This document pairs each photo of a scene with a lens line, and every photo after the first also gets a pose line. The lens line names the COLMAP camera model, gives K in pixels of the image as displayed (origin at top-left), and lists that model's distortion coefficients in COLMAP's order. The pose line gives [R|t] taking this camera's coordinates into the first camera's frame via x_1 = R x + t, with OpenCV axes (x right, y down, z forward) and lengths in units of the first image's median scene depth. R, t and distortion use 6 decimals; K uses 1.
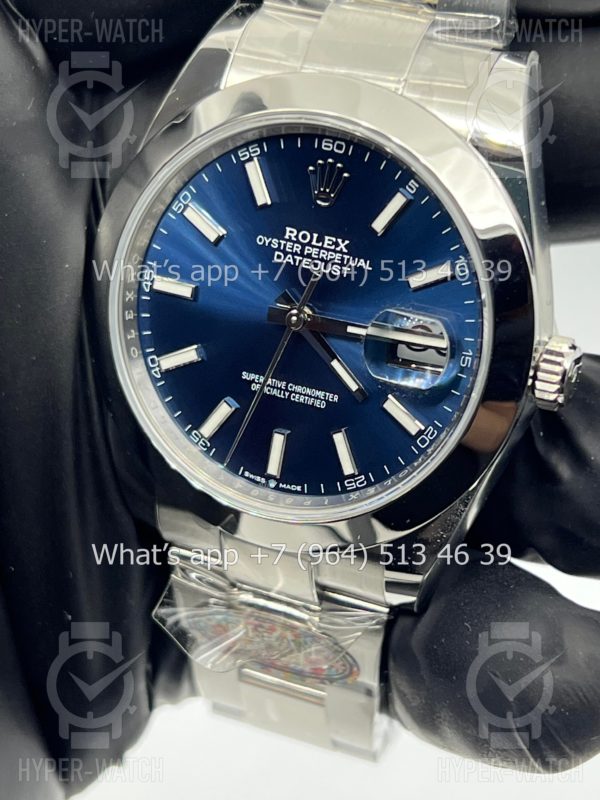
lens RADIAL K [[1861.5, 0, 300.0], [0, 1861.5, 400.0], [0, 0, 1]] dist [0.210090, 0.051767]
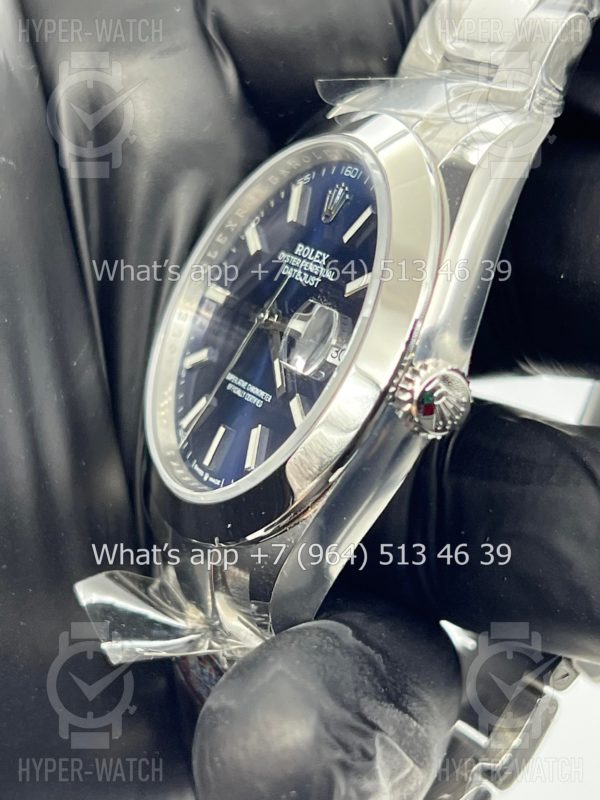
lens RADIAL K [[1861.5, 0, 300.0], [0, 1861.5, 400.0], [0, 0, 1]] dist [0.210090, 0.051767]
pose [[0.767381, 0.193166, -0.611402, 0.650020], [-0.413723, 0.877654, -0.241986, 0.237517], [0.489856, 0.438647, 0.753412, 0.249708]]
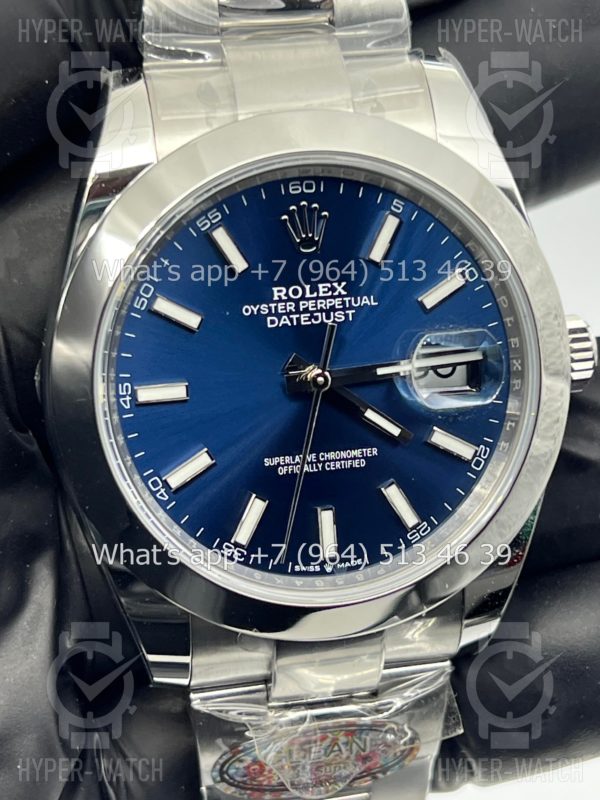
lens RADIAL K [[1861.5, 0, 300.0], [0, 1861.5, 400.0], [0, 0, 1]] dist [0.210090, 0.051767]
pose [[0.811936, -0.282268, 0.510965, -0.473151], [0.326409, 0.945222, 0.003488, -0.040115], [-0.483960, 0.163952, 0.859595, 0.226422]]
